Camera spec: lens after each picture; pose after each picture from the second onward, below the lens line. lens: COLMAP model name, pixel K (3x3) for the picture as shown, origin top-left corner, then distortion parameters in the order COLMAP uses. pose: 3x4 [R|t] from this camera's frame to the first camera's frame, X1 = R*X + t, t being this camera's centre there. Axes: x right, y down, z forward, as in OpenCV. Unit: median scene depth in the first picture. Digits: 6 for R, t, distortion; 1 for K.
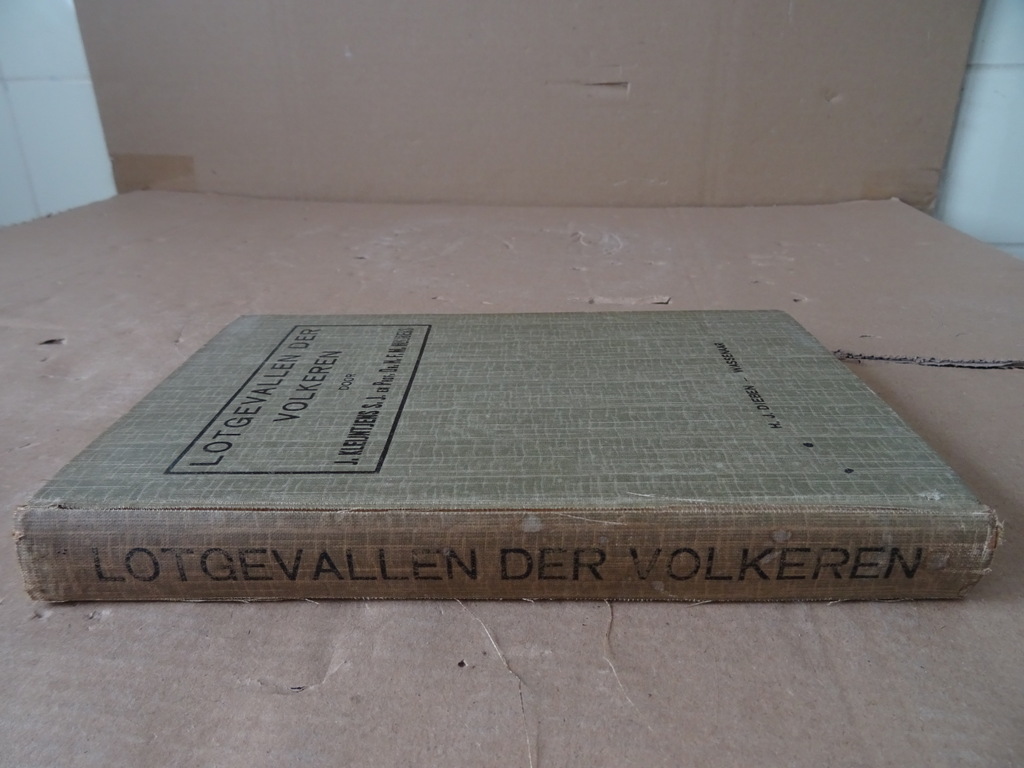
lens RADIAL K [[740.1, 0, 512.0], [0, 740.1, 384.0], [0, 0, 1]] dist [-0.002909, -0.008595]
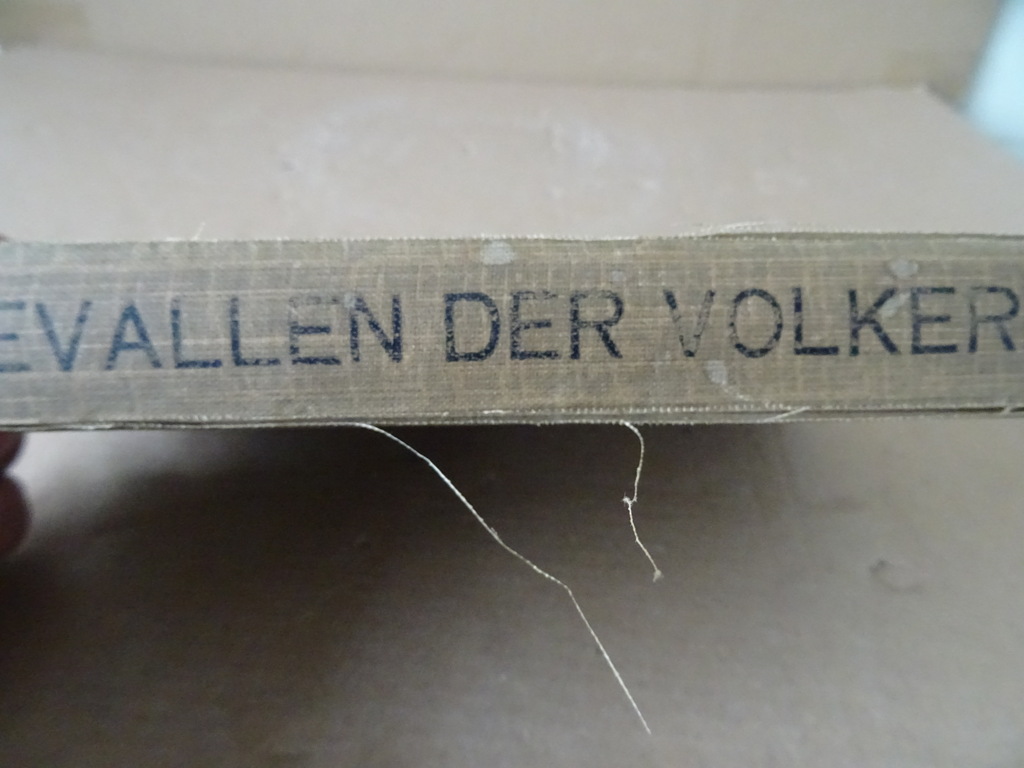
lens RADIAL K [[740.1, 0, 512.0], [0, 740.1, 384.0], [0, 0, 1]] dist [-0.002909, -0.008595]
pose [[0.997693, -0.013439, 0.066551, -0.001765], [0.040631, 0.903499, -0.426661, 0.532086], [-0.054394, 0.428380, 0.901960, 0.498596]]
